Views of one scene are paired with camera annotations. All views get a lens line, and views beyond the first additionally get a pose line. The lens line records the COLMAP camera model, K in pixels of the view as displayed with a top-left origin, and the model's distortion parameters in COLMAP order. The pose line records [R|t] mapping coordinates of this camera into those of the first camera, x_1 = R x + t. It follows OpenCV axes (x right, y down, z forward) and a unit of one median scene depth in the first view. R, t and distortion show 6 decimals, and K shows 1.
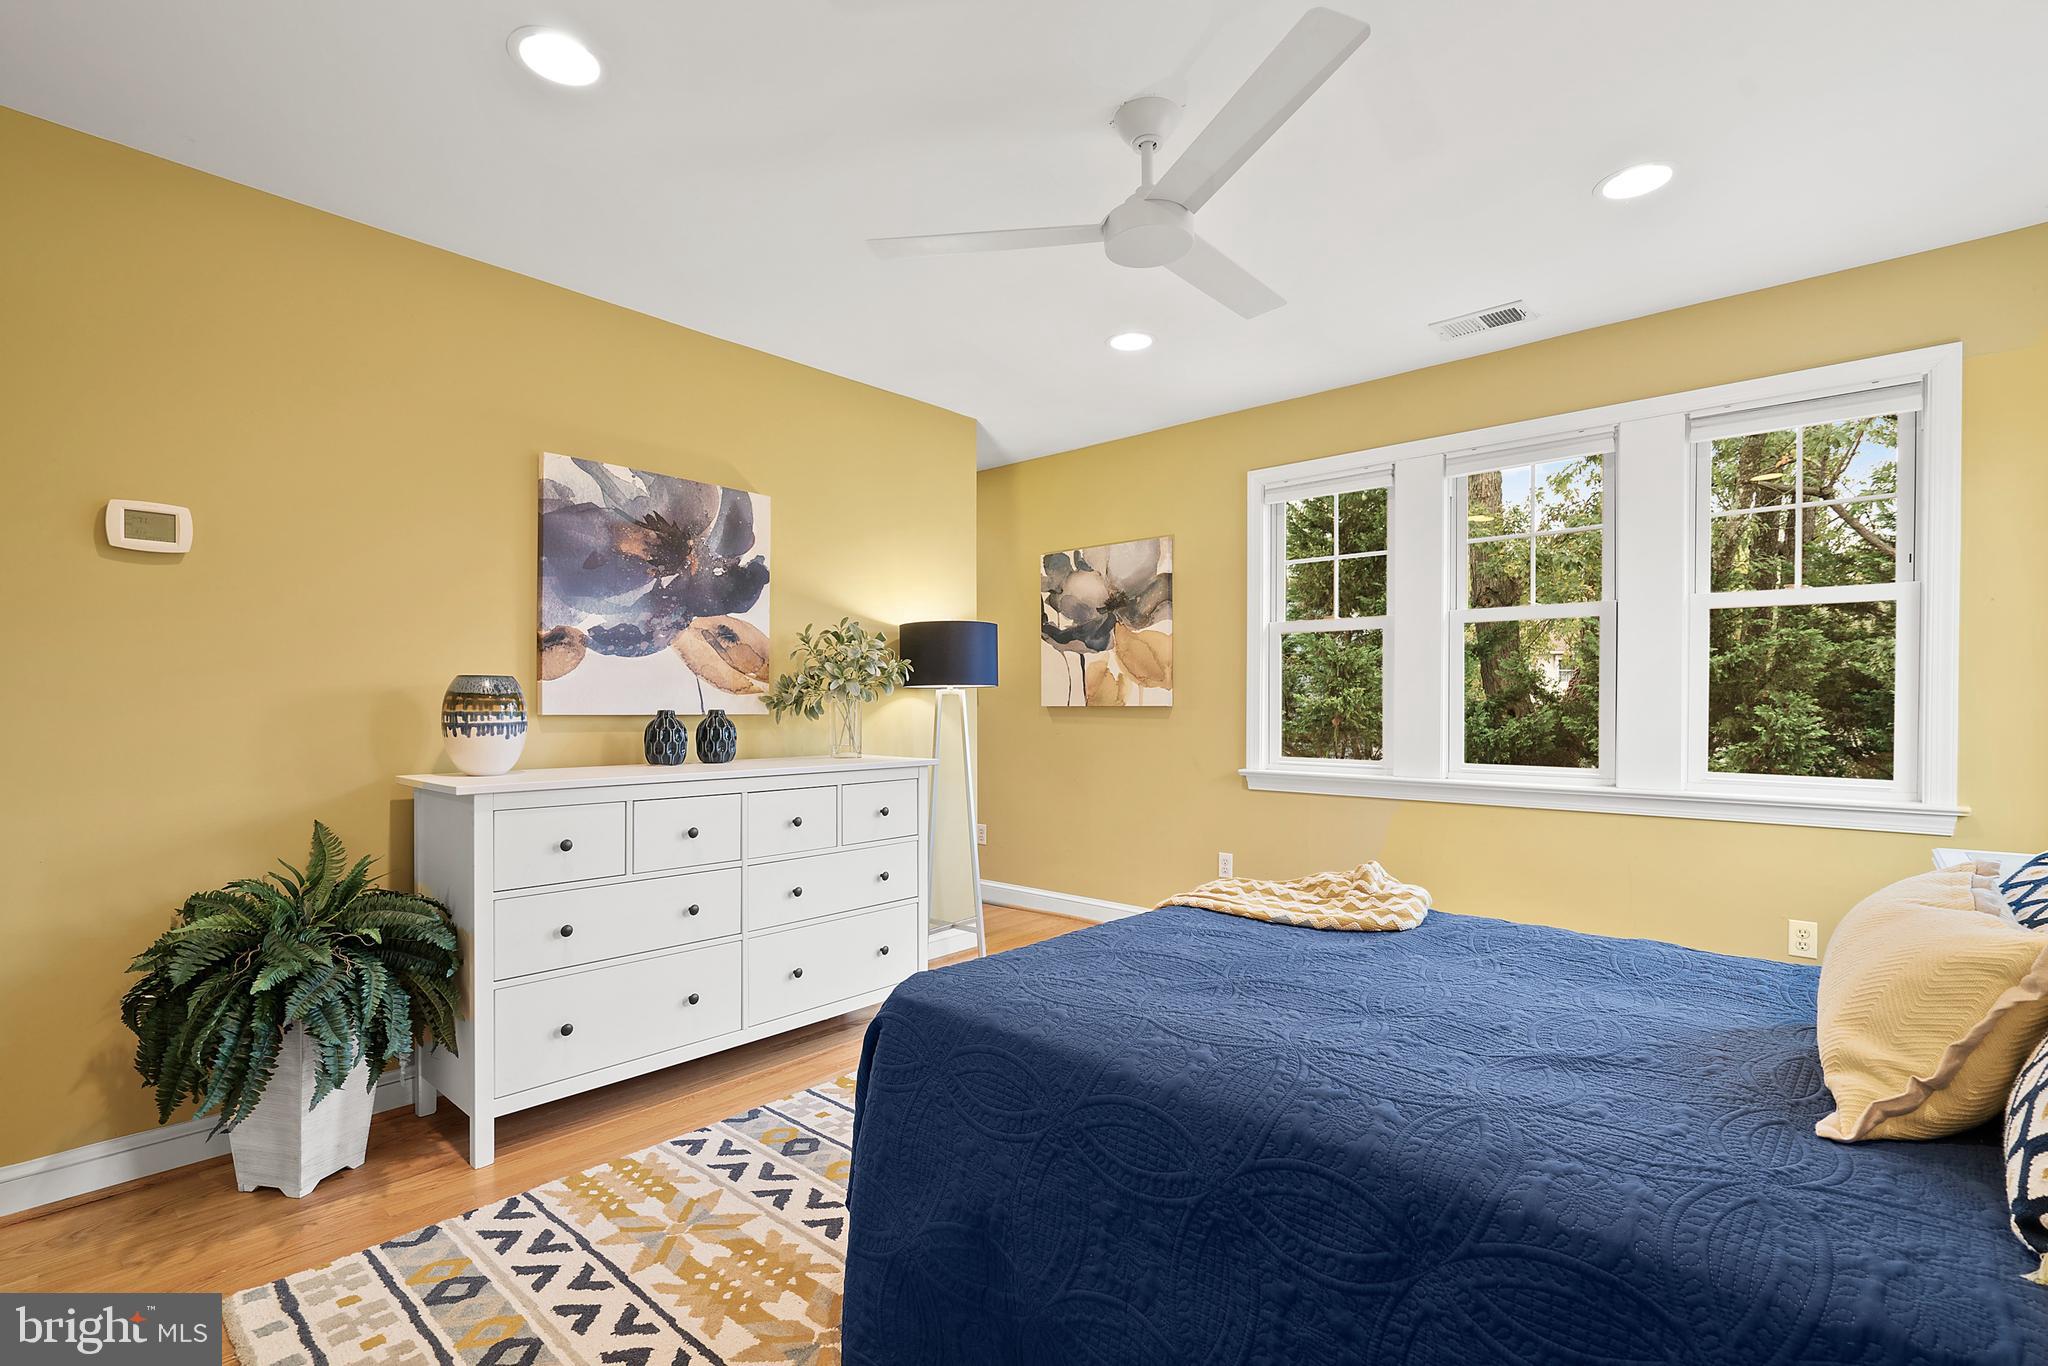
lens RADIAL K [[939.5, 0, 1015.0], [0, 939.5, 697.4], [0, 0, 1]] dist [0.010872, 0.000352]
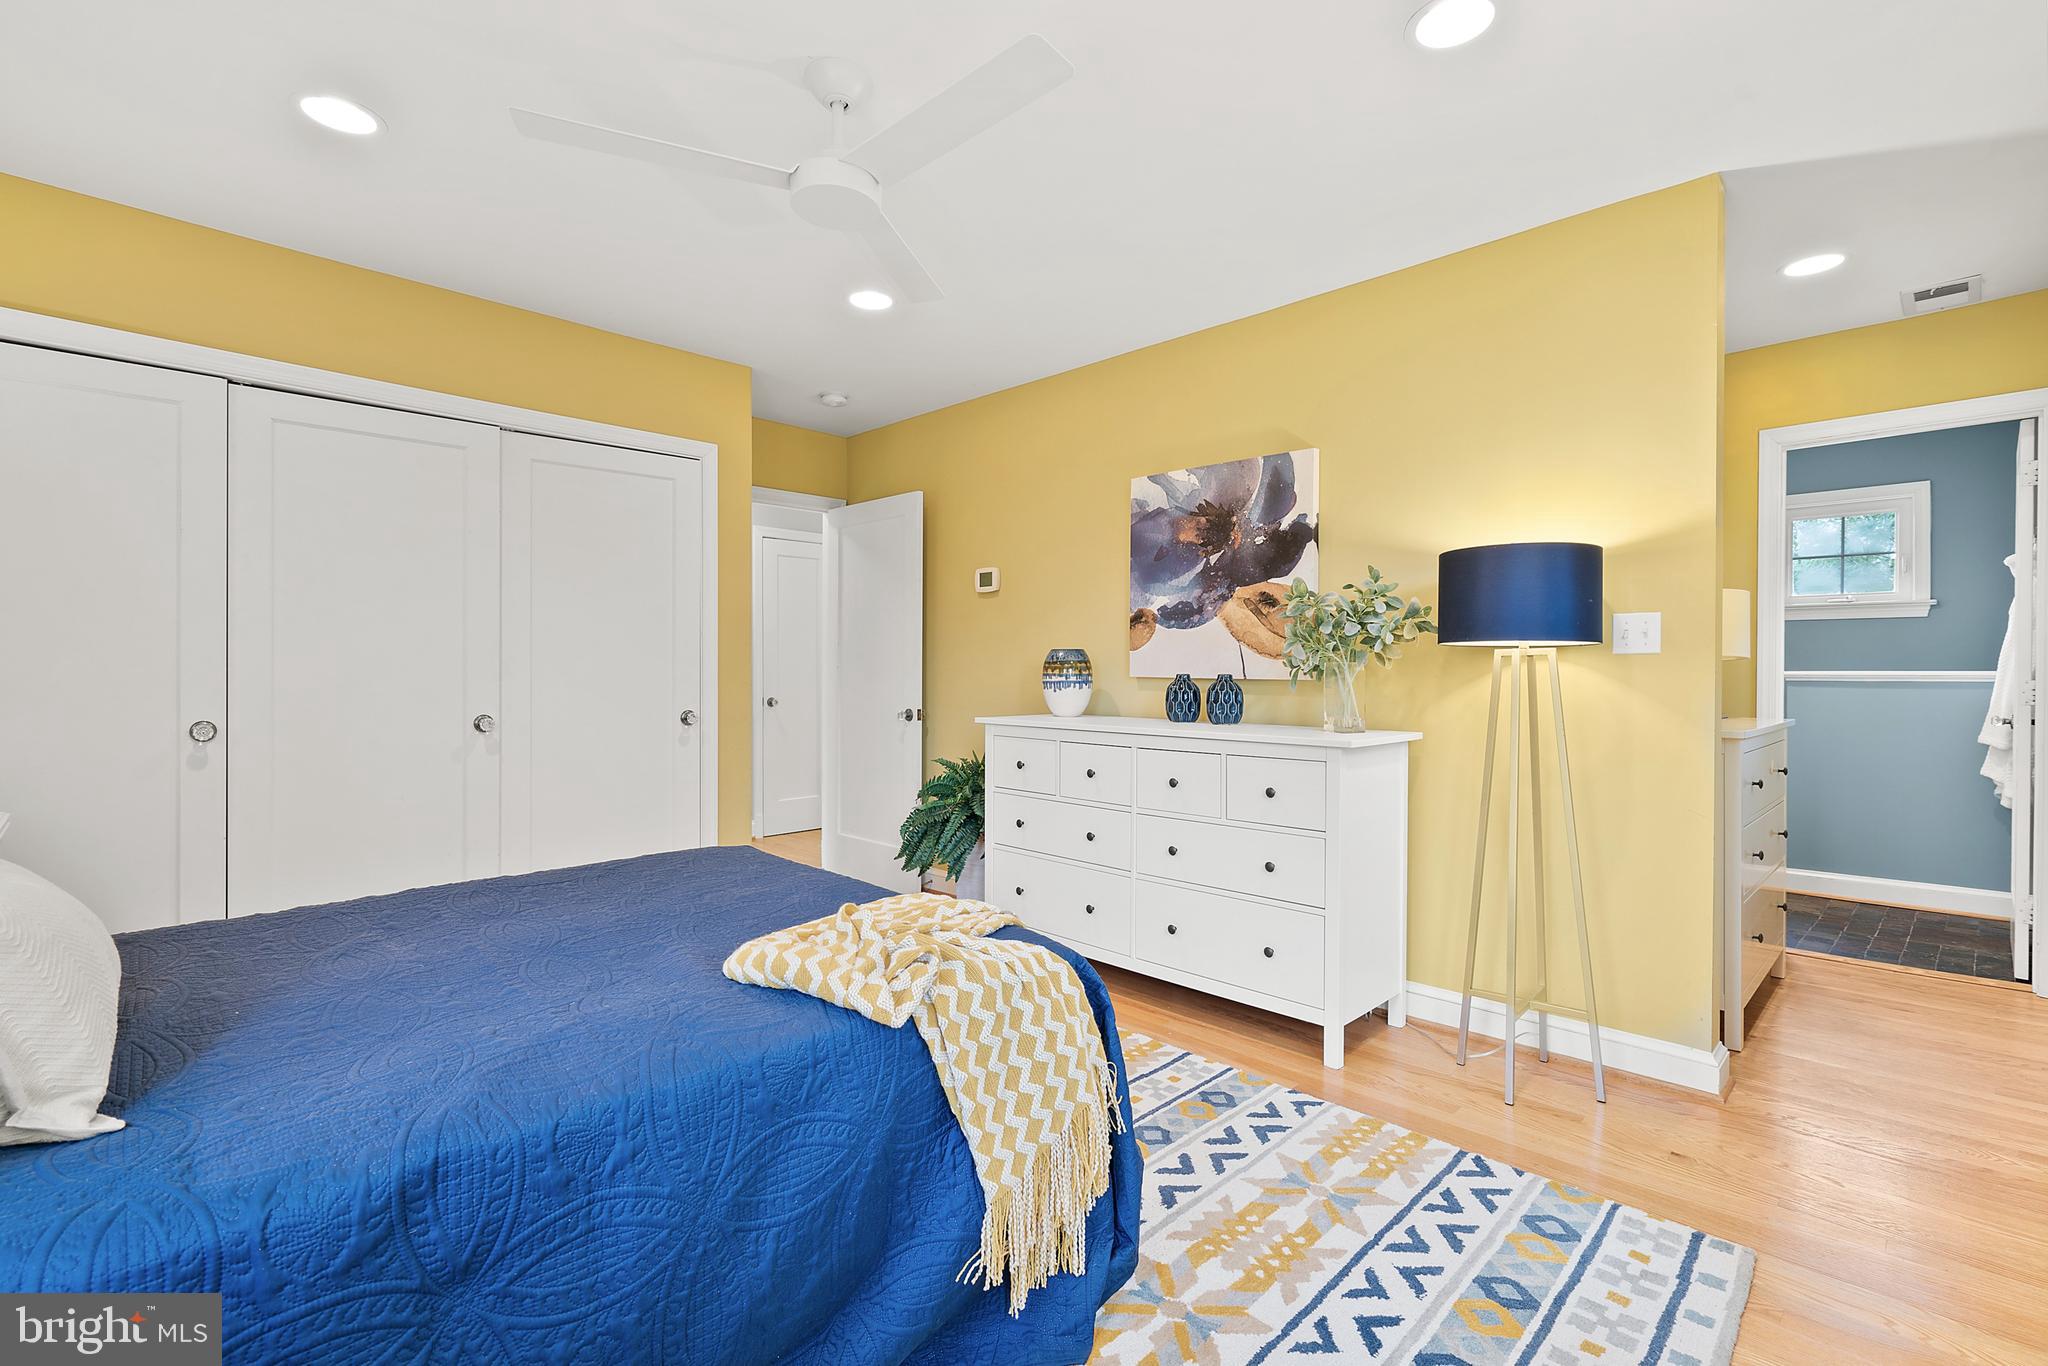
lens RADIAL K [[939.5, 0, 1059.6], [0, 939.5, 661.5], [0, 0, 1]] dist [0.010872, 0.000352]
pose [[-0.015700, -0.013705, -0.999783, 0.736301], [-0.000759, 0.999906, -0.013695, 0.013566], [0.999876, 0.000544, -0.015709, 0.822865]]
